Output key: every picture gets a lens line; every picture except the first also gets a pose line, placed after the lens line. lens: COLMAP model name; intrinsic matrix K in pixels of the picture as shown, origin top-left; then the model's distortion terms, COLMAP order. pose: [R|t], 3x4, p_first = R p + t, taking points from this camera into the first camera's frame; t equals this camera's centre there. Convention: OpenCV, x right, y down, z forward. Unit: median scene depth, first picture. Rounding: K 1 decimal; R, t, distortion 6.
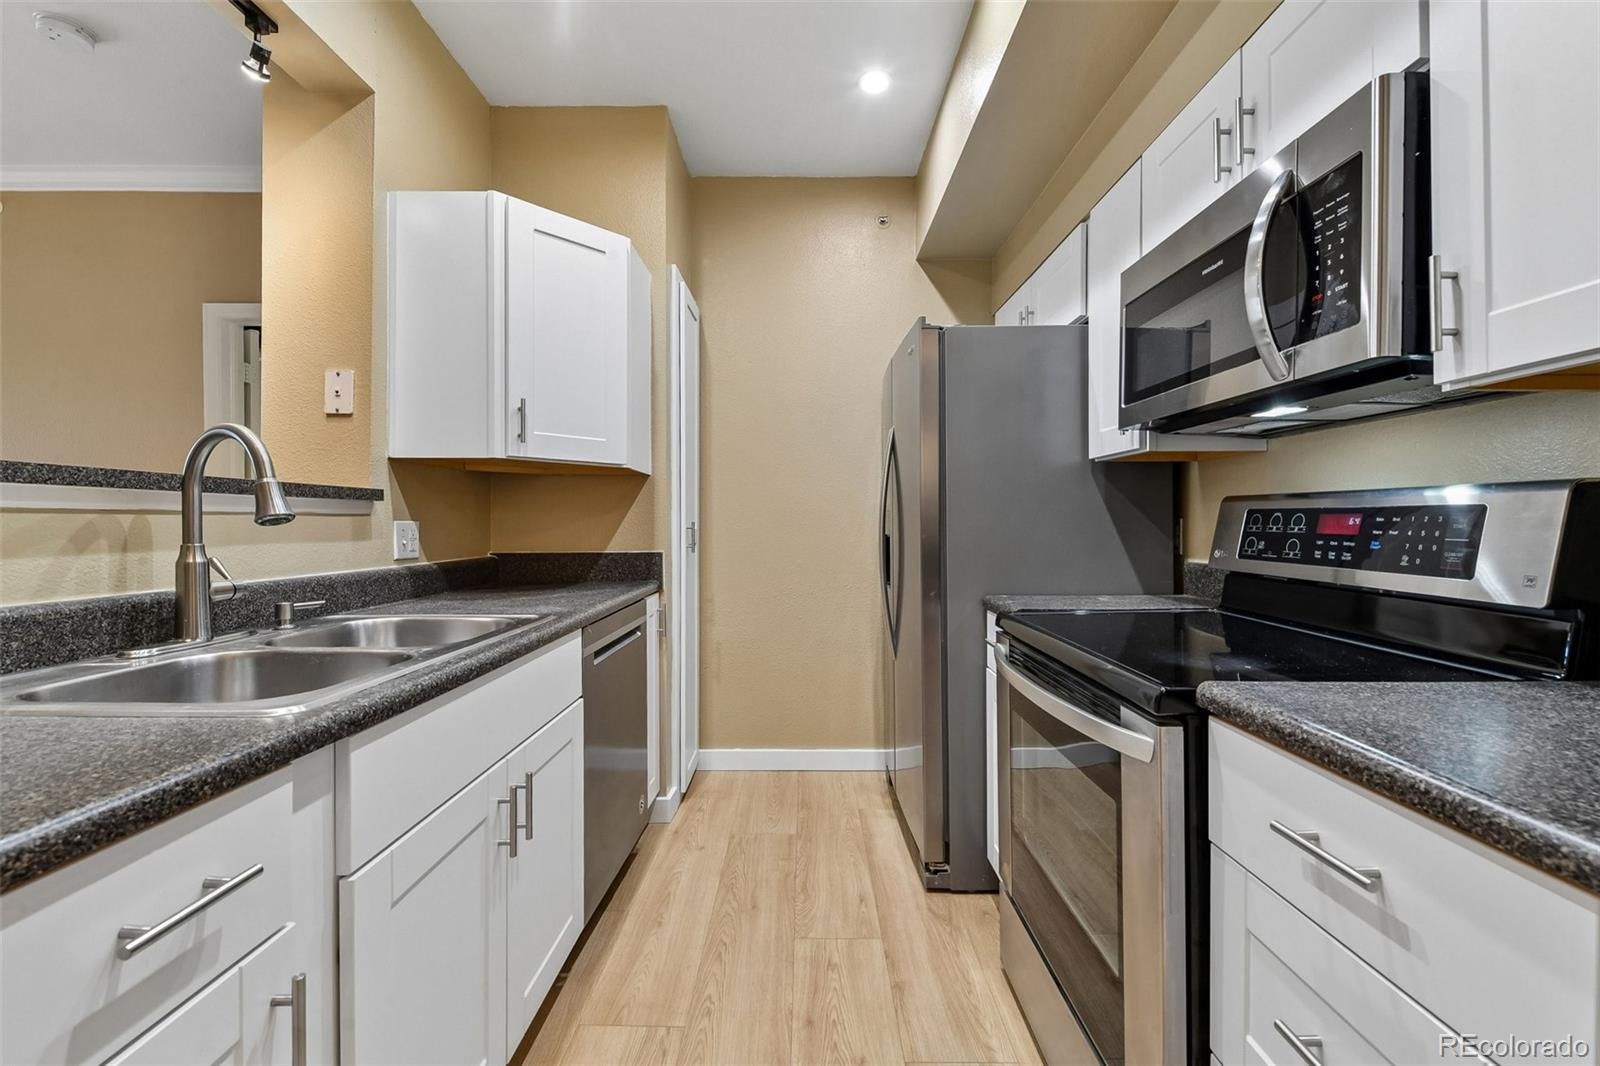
lens RADIAL K [[677.3, 0, 798.9], [0, 677.3, 524.4], [0, 0, 1]] dist [0.005690, -0.004397]
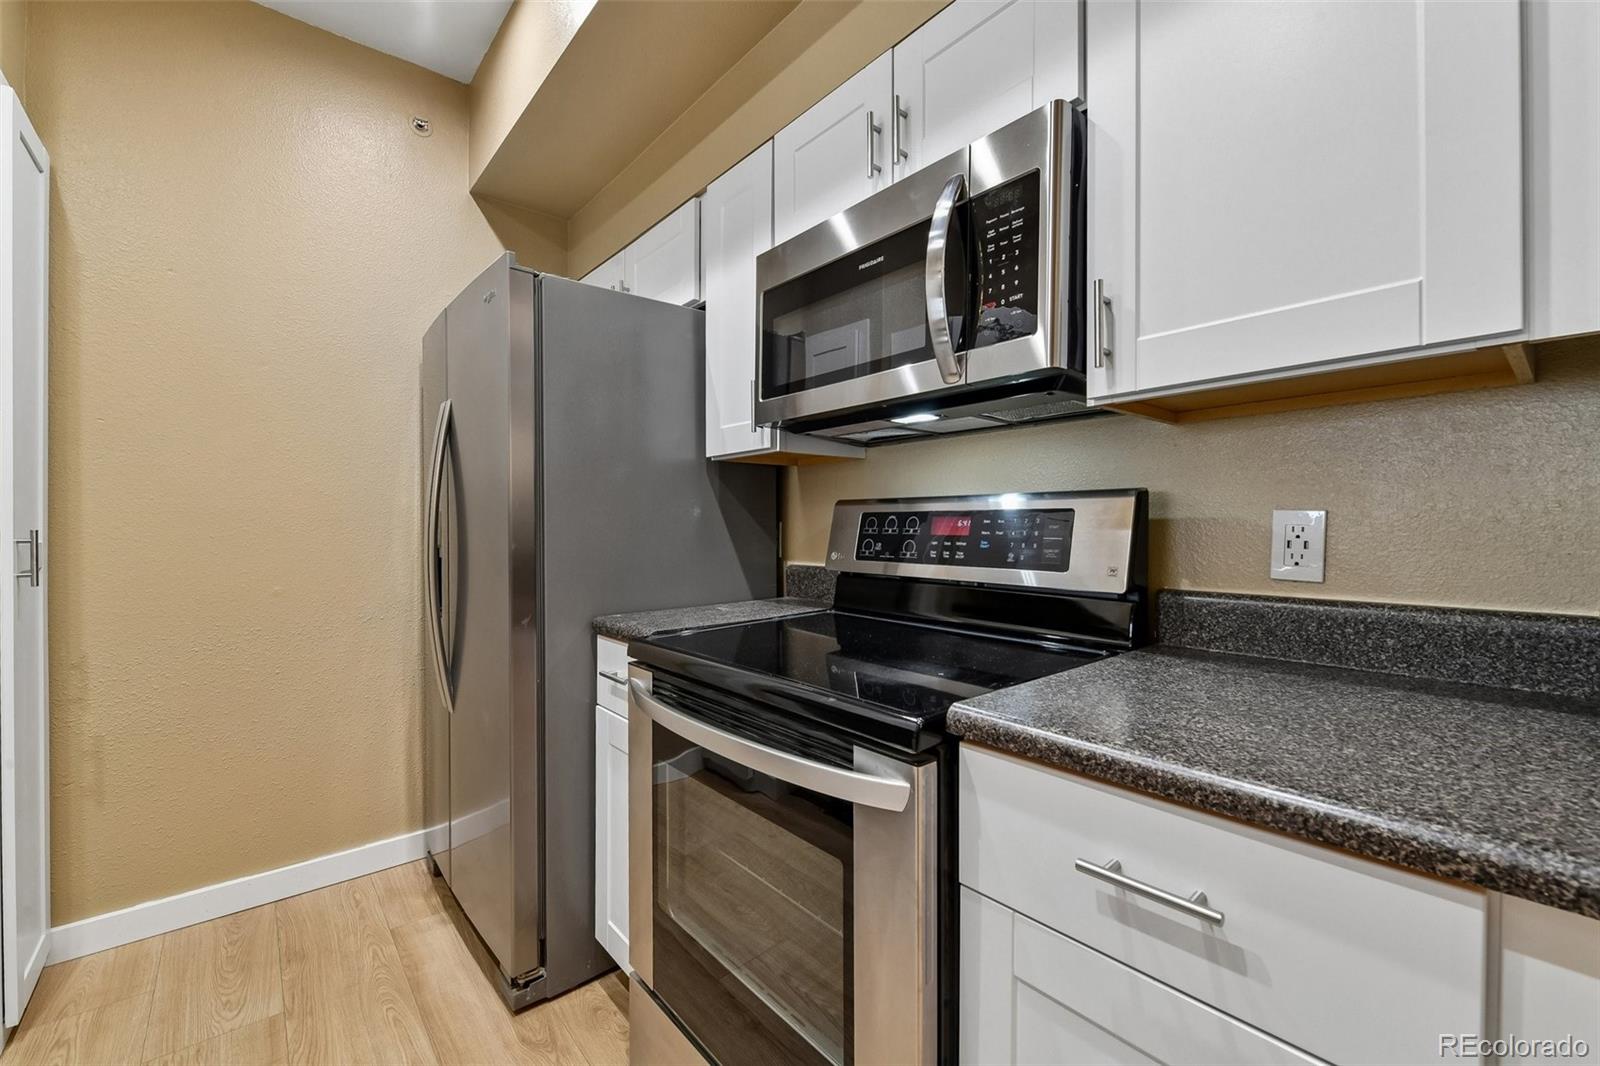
lens RADIAL K [[677.3, 0, 849.6], [0, 677.3, 524.0], [0, 0, 1]] dist [0.005690, -0.004397]
pose [[0.743215, -0.003747, 0.669042, -0.057214], [0.009197, 0.999947, -0.004616, -0.000065], [-0.668989, 0.009584, 0.743210, 0.271590]]
